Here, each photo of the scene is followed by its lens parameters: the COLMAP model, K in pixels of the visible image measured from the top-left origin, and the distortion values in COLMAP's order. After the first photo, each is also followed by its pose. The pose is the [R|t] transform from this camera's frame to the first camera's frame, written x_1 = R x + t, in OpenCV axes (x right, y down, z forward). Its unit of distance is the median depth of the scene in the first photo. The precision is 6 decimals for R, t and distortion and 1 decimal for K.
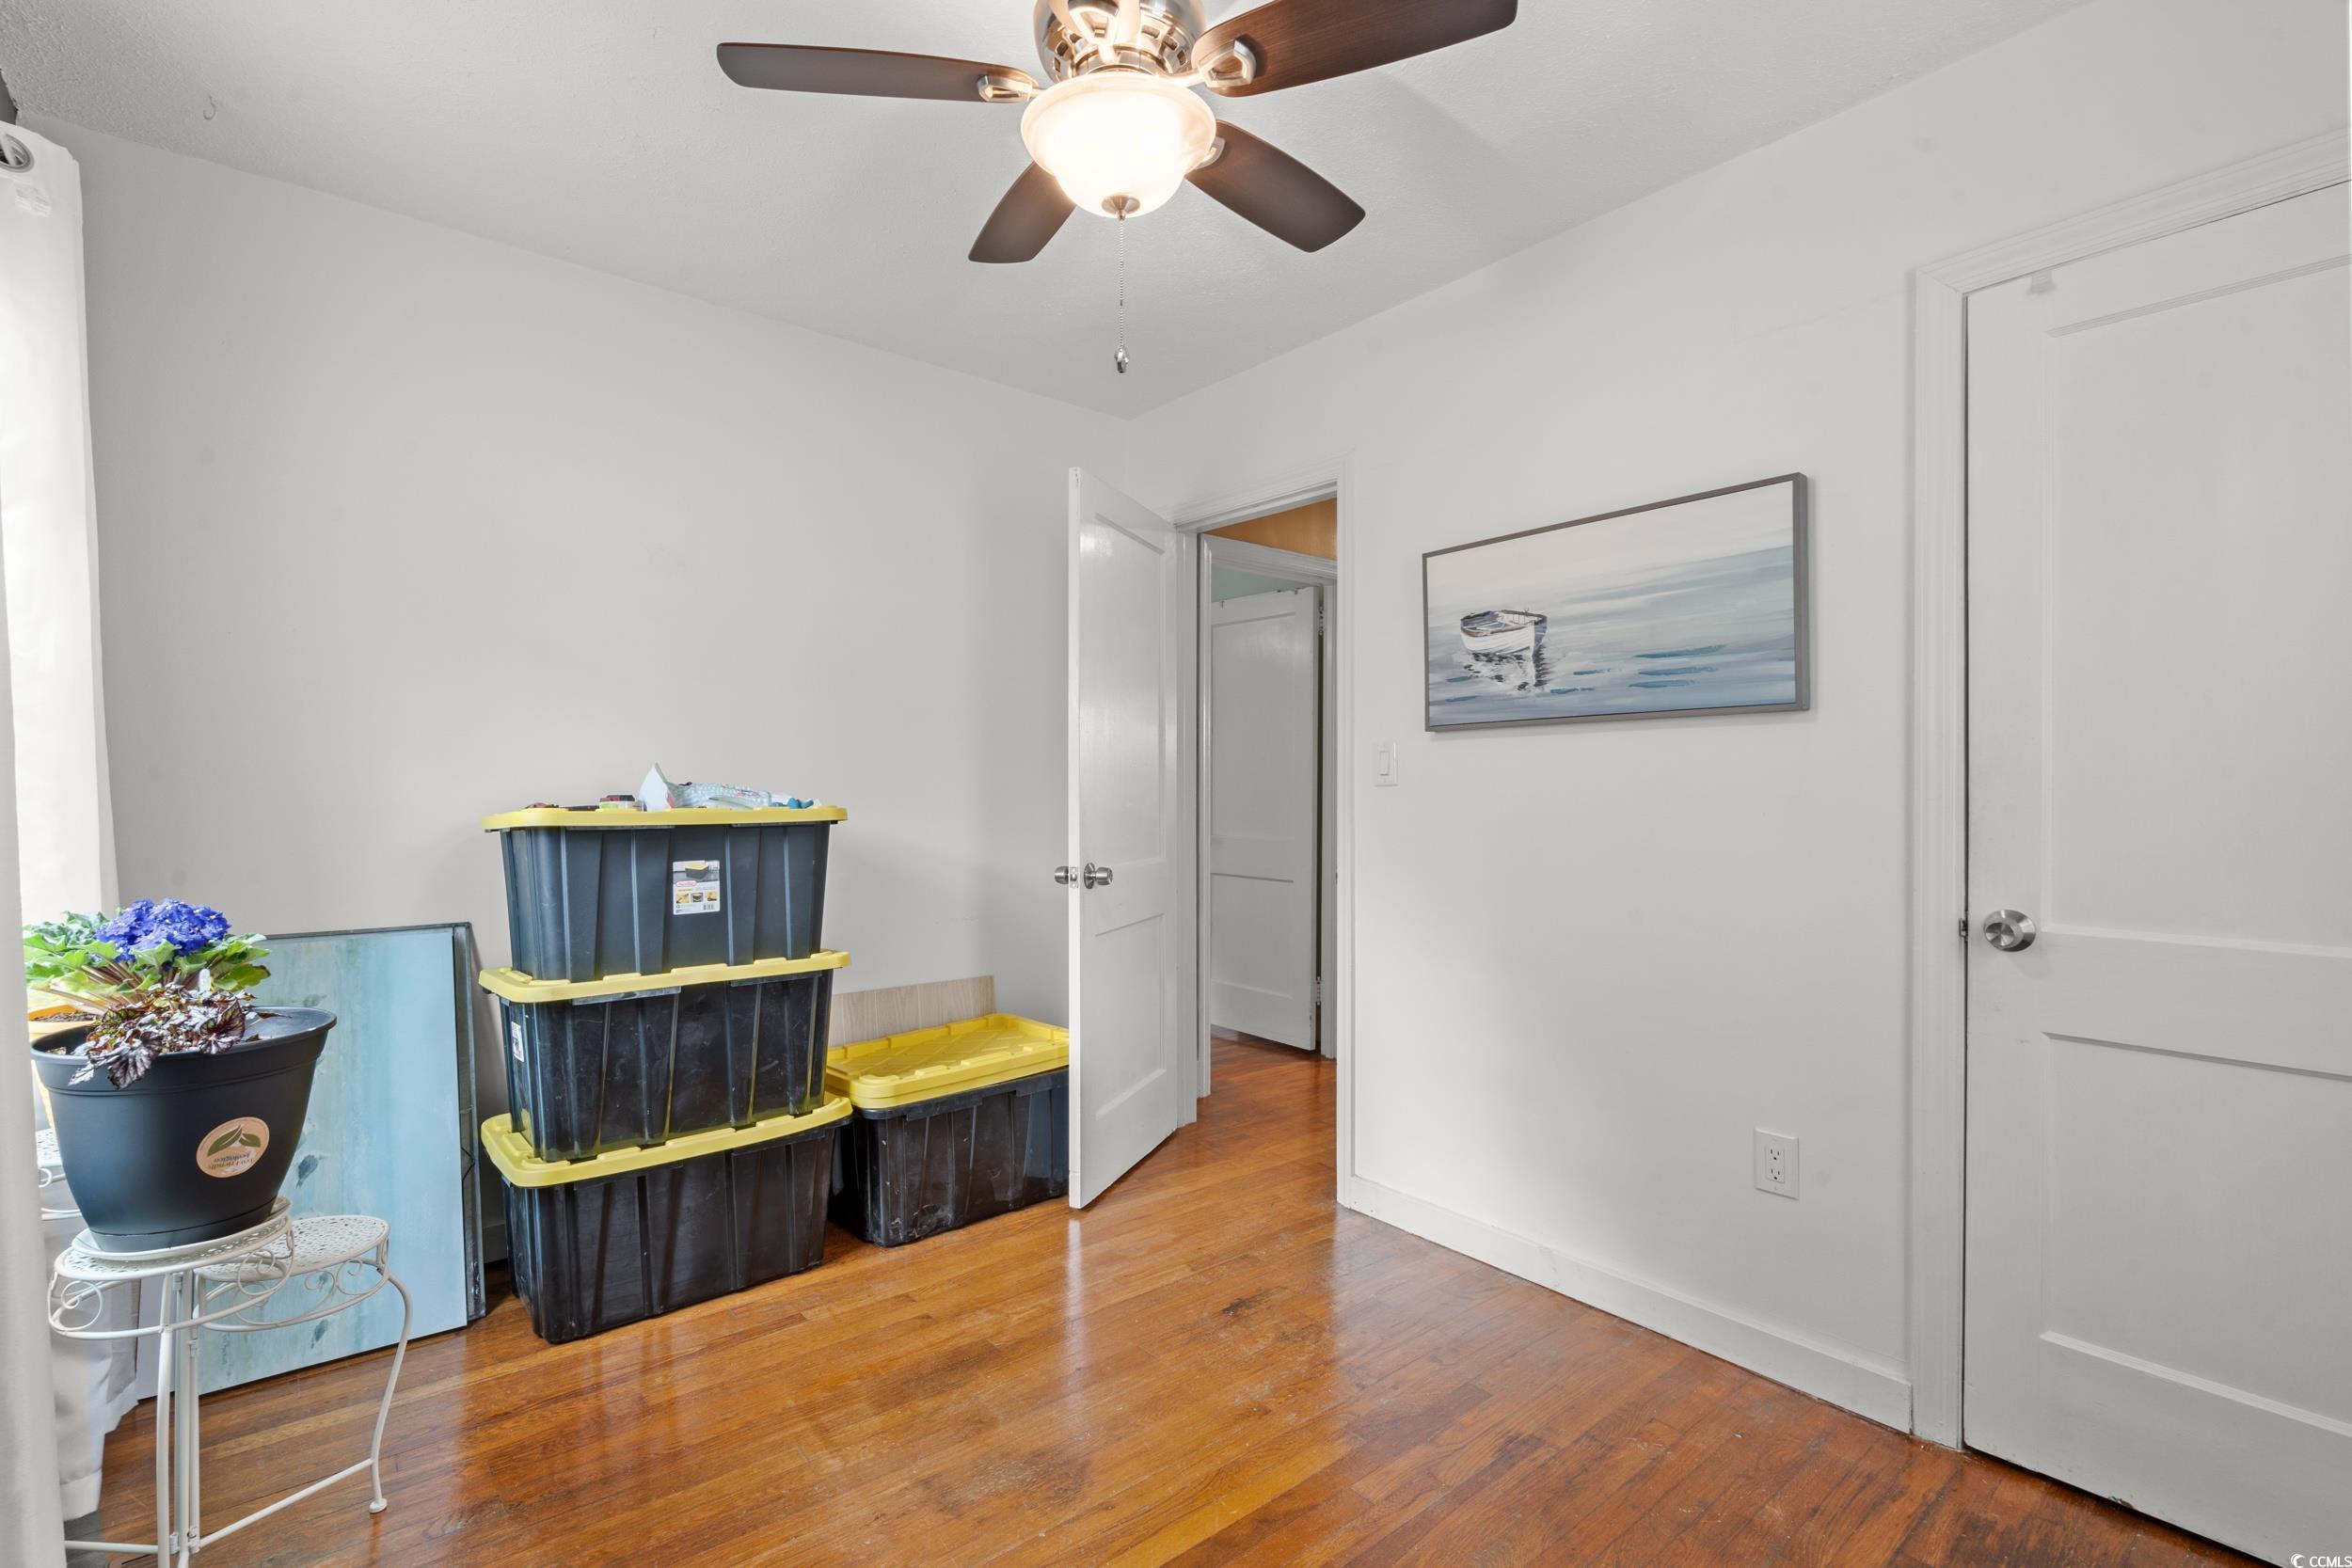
lens RADIAL K [[1074.7, 0, 1165.8], [0, 1074.7, 790.8], [0, 0, 1]] dist [-0.001539, 0.000246]
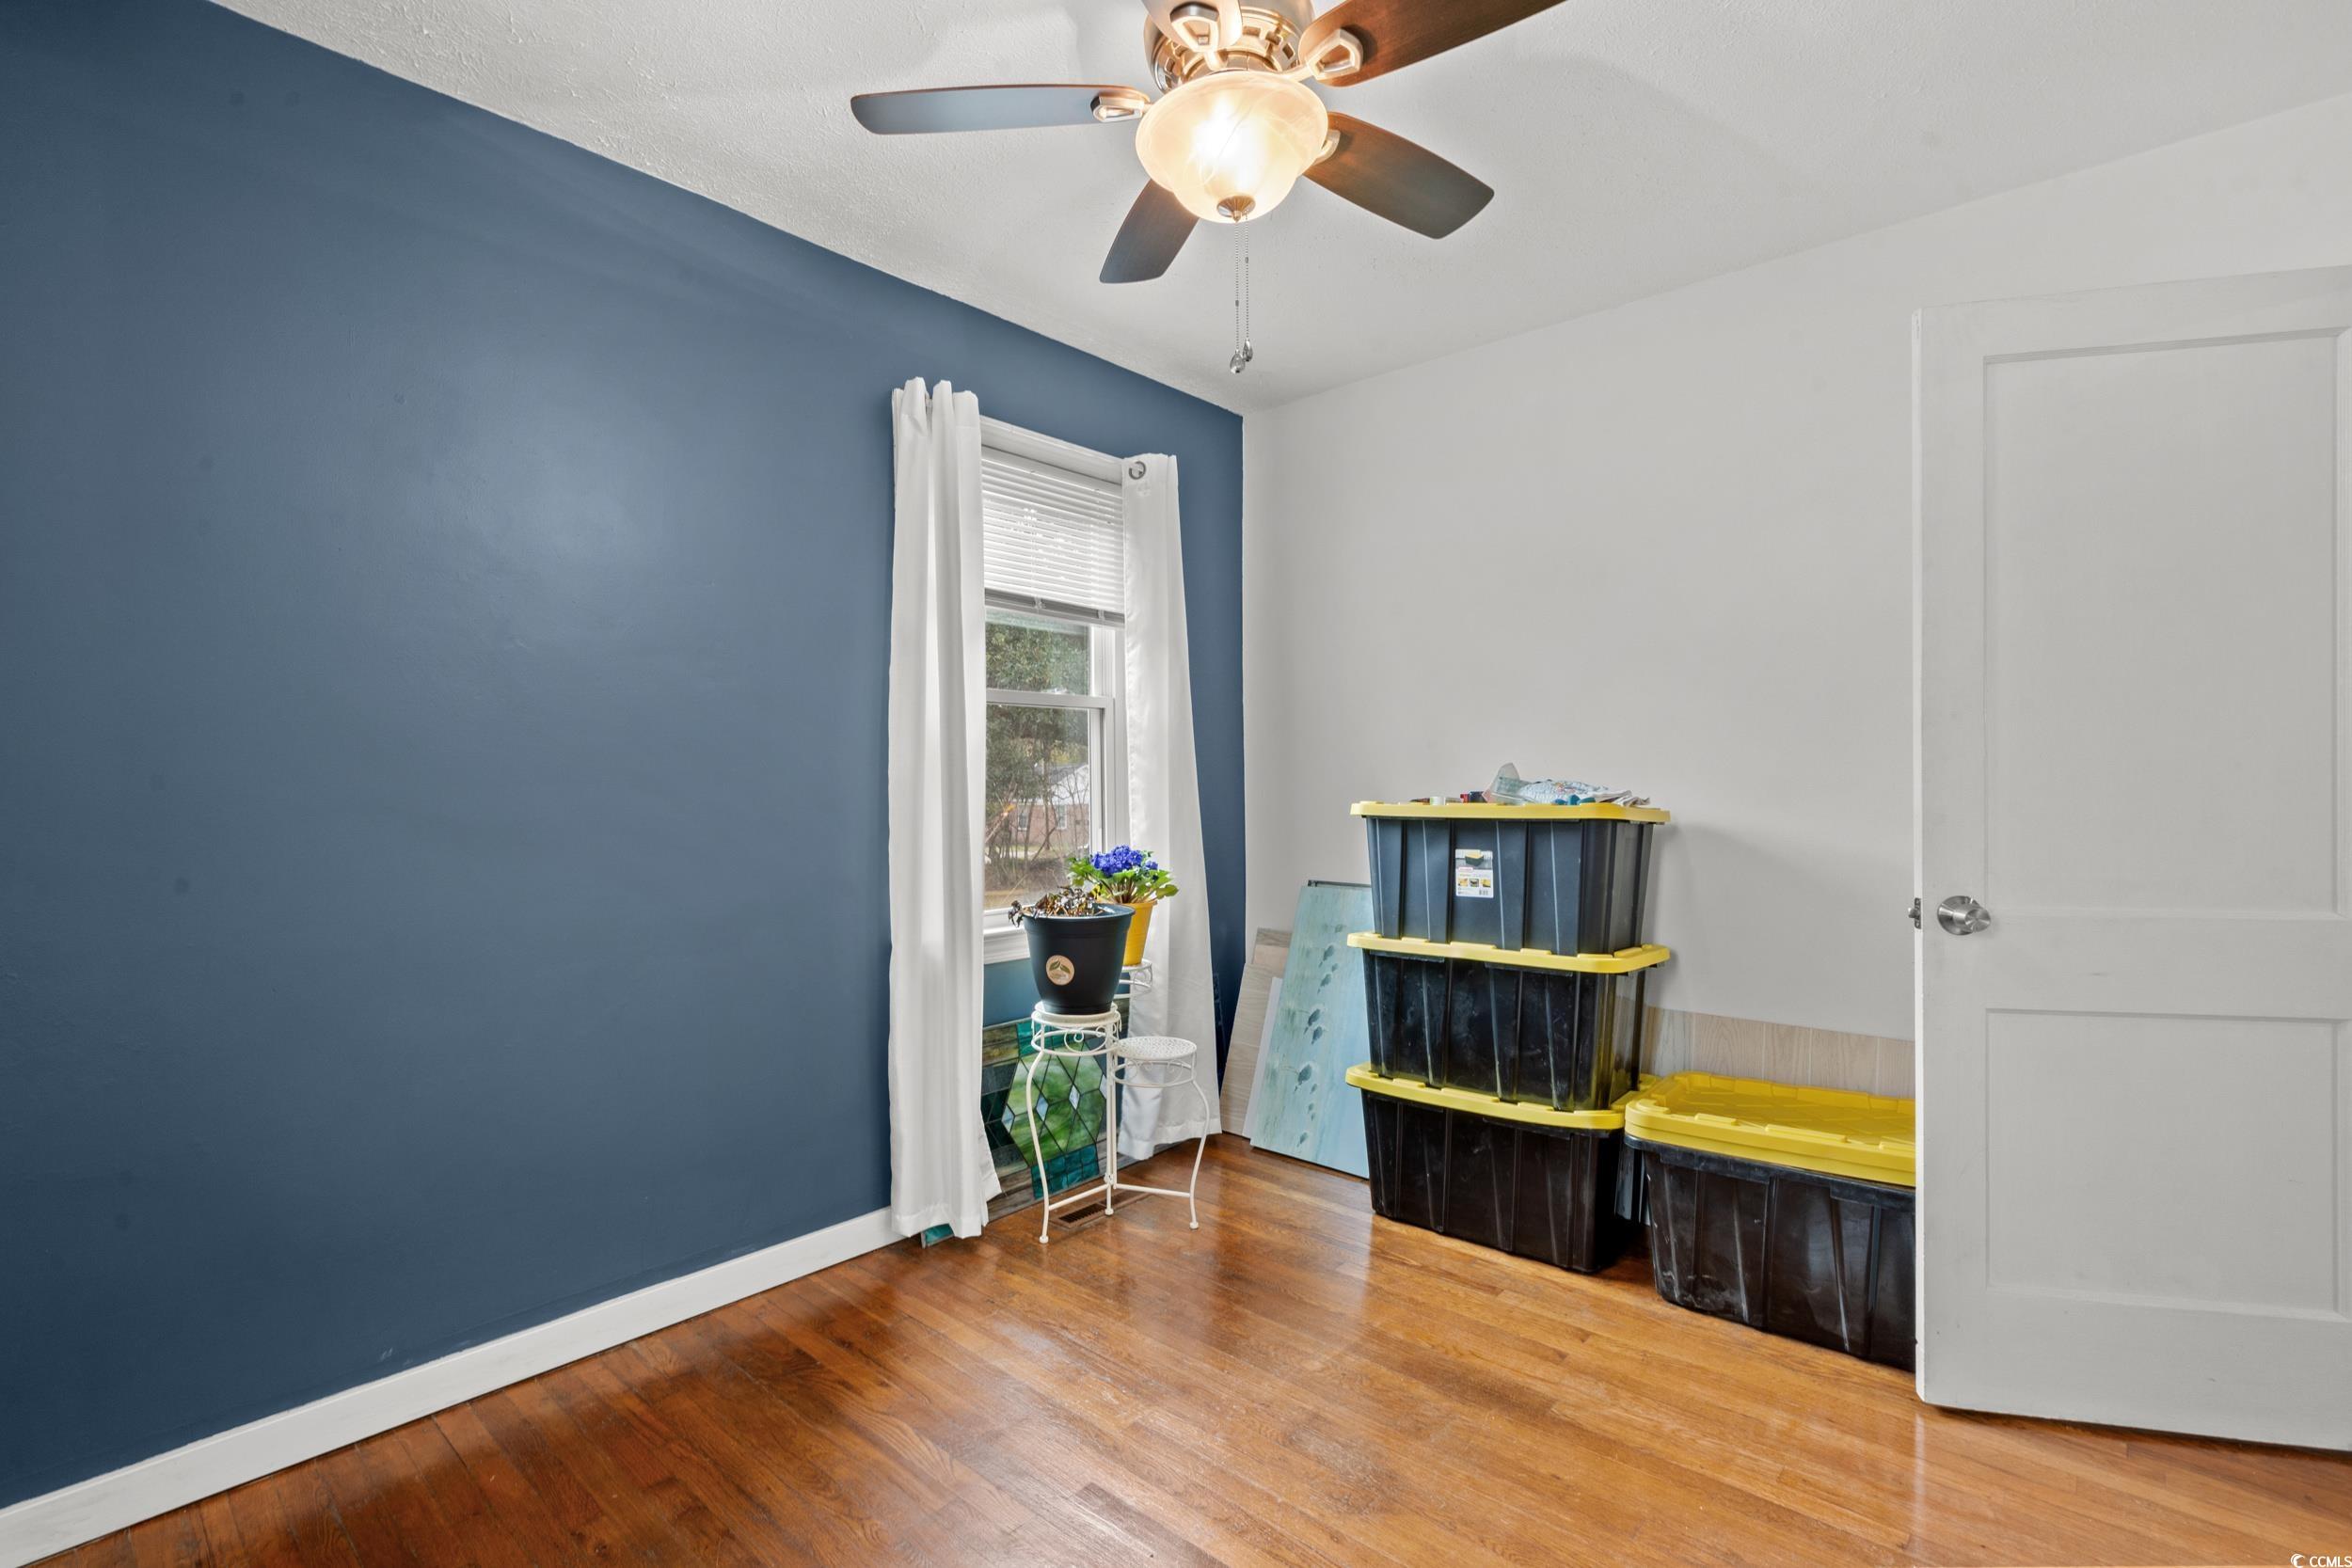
lens RADIAL K [[1074.7, 0, 1165.8], [0, 1074.7, 790.8], [0, 0, 1]] dist [-0.001539, 0.000246]
pose [[0.150917, 0.006237, -0.988527, 0.617382], [0.000560, 0.999979, 0.006395, -0.004264], [0.988546, -0.001519, 0.150911, 0.503563]]
